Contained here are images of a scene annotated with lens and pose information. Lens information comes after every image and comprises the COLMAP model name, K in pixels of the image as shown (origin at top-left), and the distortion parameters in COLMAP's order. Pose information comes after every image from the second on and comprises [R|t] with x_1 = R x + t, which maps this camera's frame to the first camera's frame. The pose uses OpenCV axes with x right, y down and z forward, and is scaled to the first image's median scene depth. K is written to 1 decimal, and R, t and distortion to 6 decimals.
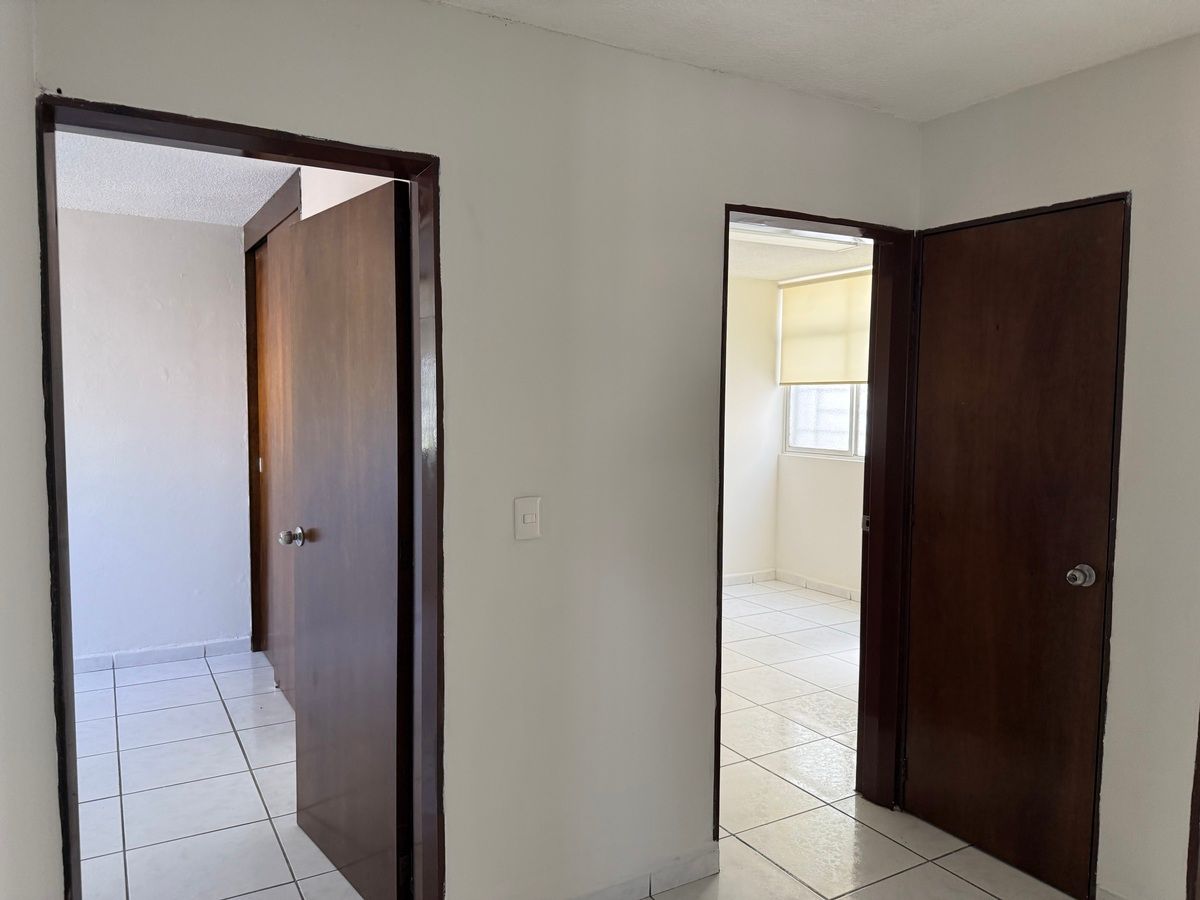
lens RADIAL K [[852.3, 0, 599.1], [0, 852.3, 449.3], [0, 0, 1]] dist [0.030810, -0.038613]
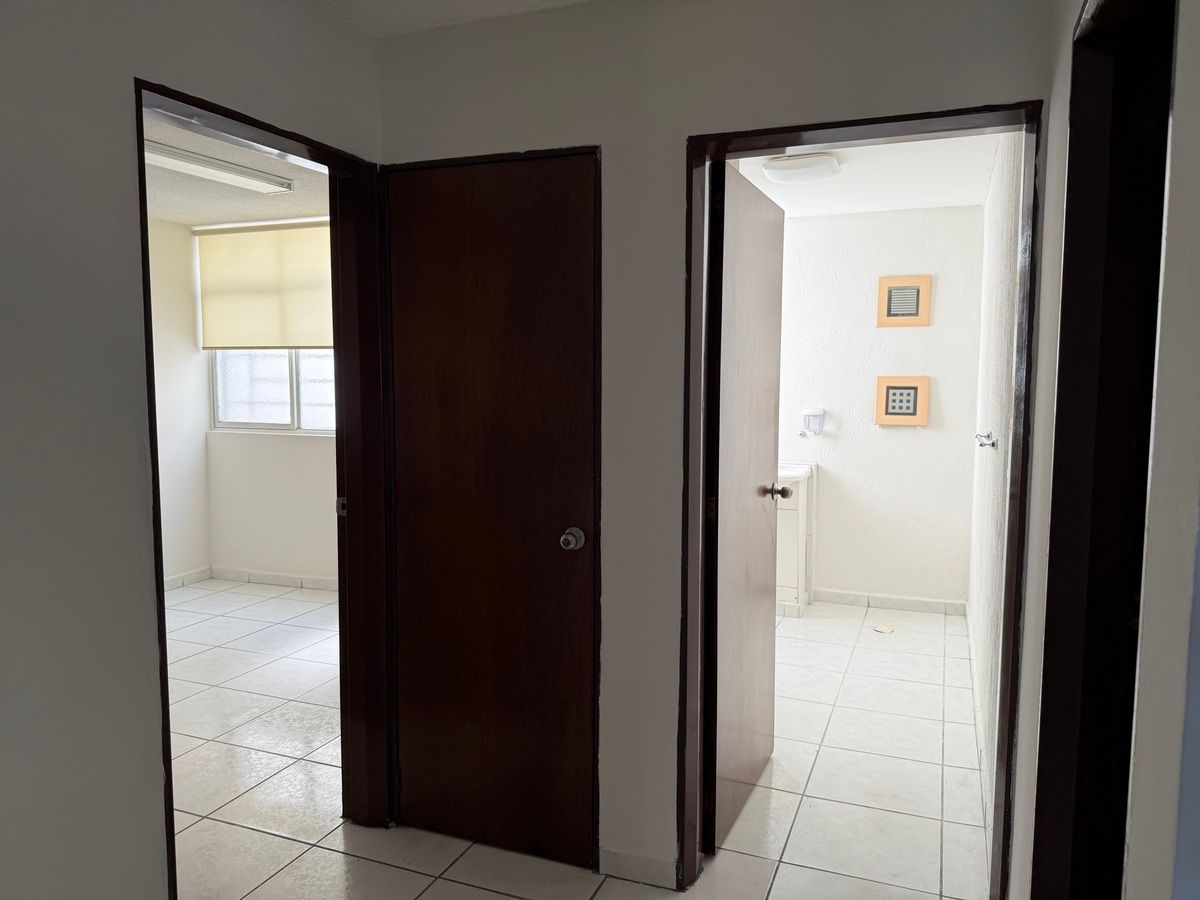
lens RADIAL K [[852.3, 0, 601.1], [0, 852.3, 449.2], [0, 0, 1]] dist [0.030810, -0.038613]
pose [[0.791277, -0.058149, 0.608686, 0.002944], [0.039199, 0.998244, 0.044407, 0.002600], [-0.610200, -0.011279, 0.792167, 0.165679]]
